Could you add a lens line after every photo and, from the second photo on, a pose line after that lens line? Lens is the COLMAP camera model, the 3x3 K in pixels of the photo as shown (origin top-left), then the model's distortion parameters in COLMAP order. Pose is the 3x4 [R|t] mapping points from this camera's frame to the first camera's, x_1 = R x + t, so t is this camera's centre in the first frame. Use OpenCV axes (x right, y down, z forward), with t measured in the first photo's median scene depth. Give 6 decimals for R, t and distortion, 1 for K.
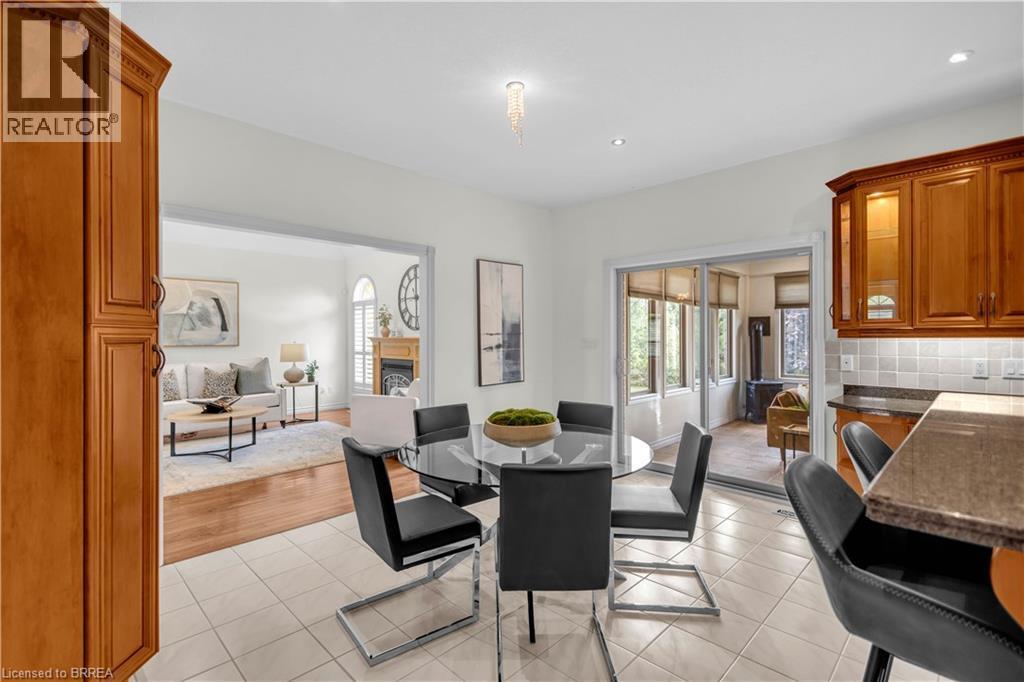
lens RADIAL K [[469.8, 0, 510.9], [0, 469.8, 336.7], [0, 0, 1]] dist [0.007576, 0.000101]
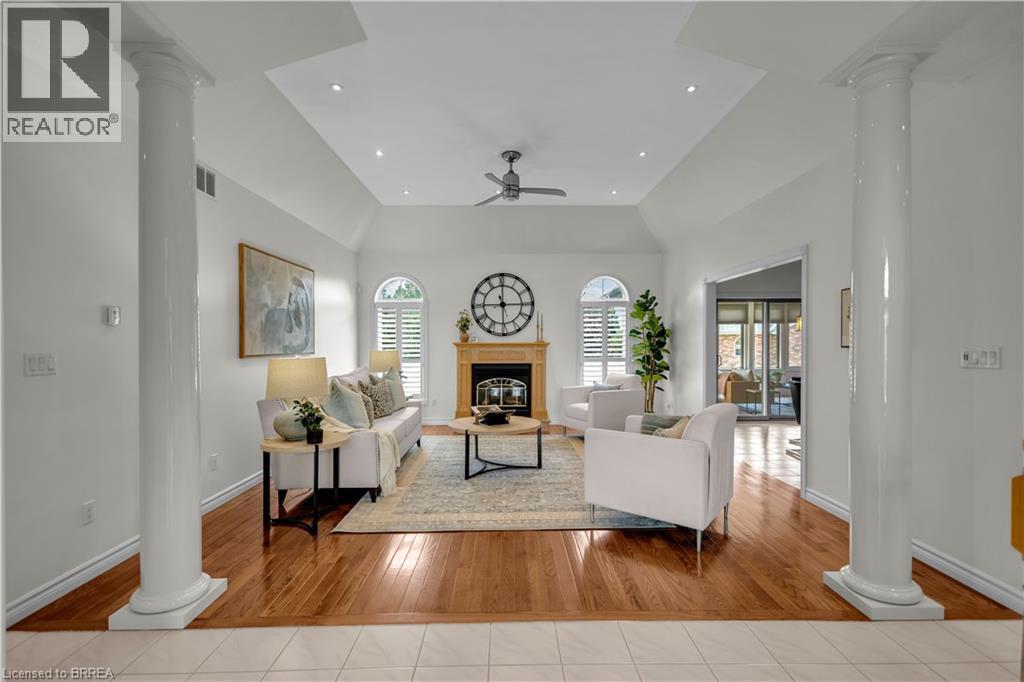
lens RADIAL K [[470.3, 0, 513.0], [0, 470.3, 350.1], [0, 0, 1]] dist [0.001527, 0.000024]
pose [[0.699513, -0.010995, 0.714535, -0.917246], [0.006740, 0.999939, 0.008789, 0.008440], [-0.714588, -0.001332, 0.699544, 0.245859]]
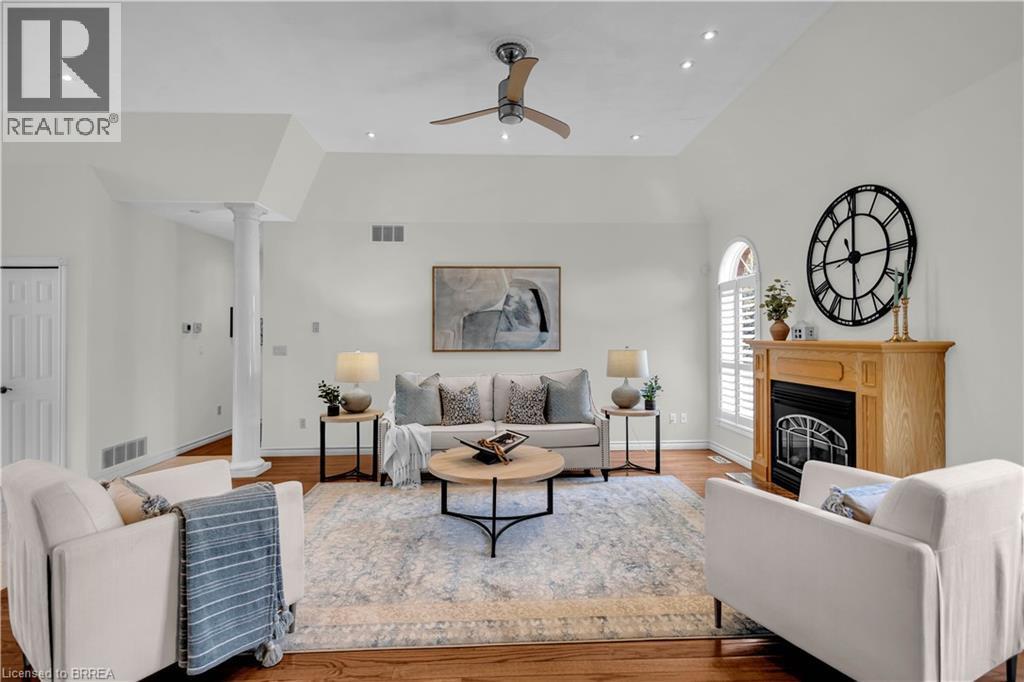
lens RADIAL K [[469.8, 0, 510.9], [0, 469.8, 336.7], [0, 0, 1]] dist [0.007576, 0.000101]
pose [[0.732326, -0.001461, -0.680953, -0.128198], [0.000248, 0.999998, -0.001878, -0.002246], [0.680954, 0.001206, 0.732325, 0.406115]]
